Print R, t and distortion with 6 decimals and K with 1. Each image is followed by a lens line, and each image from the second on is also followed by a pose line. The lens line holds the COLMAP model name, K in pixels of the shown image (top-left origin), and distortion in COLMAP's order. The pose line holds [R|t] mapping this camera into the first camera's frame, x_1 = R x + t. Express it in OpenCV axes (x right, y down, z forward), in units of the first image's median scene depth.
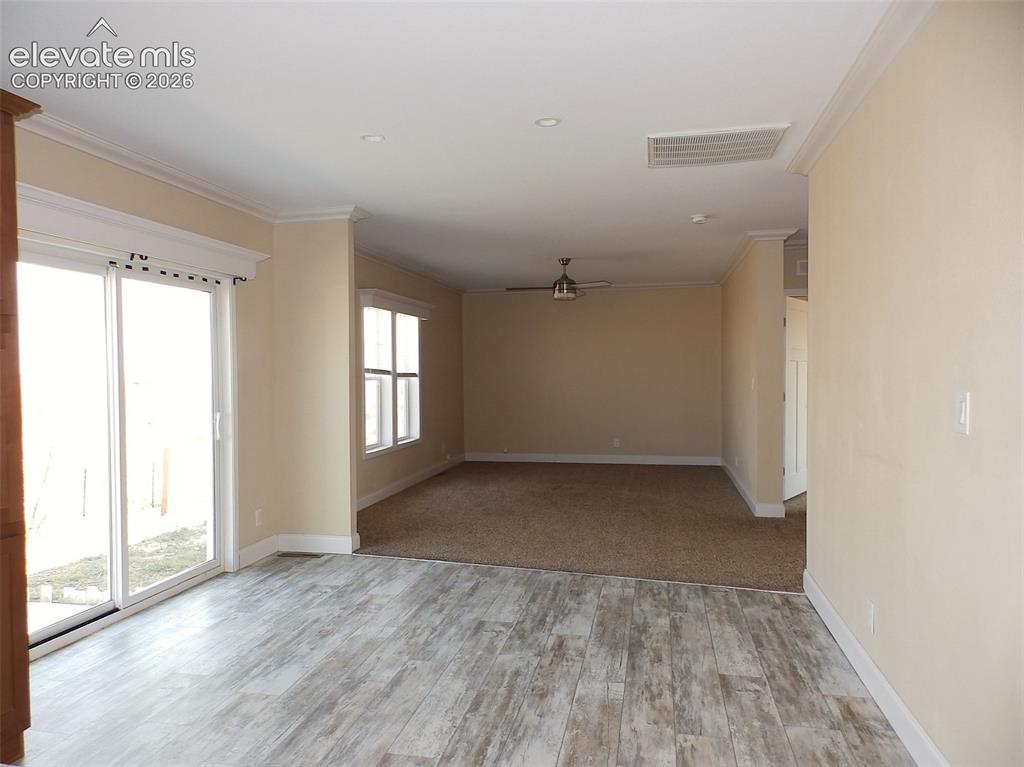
lens RADIAL K [[689.0, 0, 512.0], [0, 689.0, 383.5], [0, 0, 1]] dist [-0.000537, 0.000487]
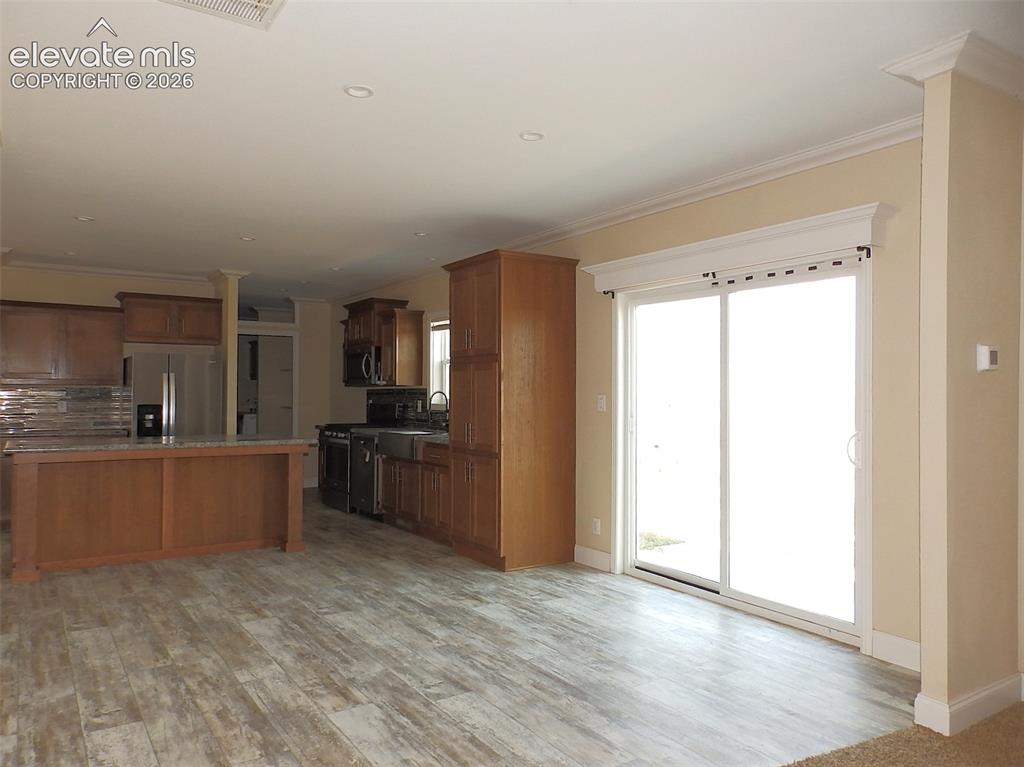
lens RADIAL K [[725.8, 0, 498.6], [0, 725.8, 381.5], [0, 0, 1]] dist [0.050066, -0.041045]
pose [[-0.705476, -0.009230, -0.708674, 0.611006], [-0.013402, 0.999910, 0.000319, -0.011132], [0.708607, 0.009723, -0.705536, 1.864024]]
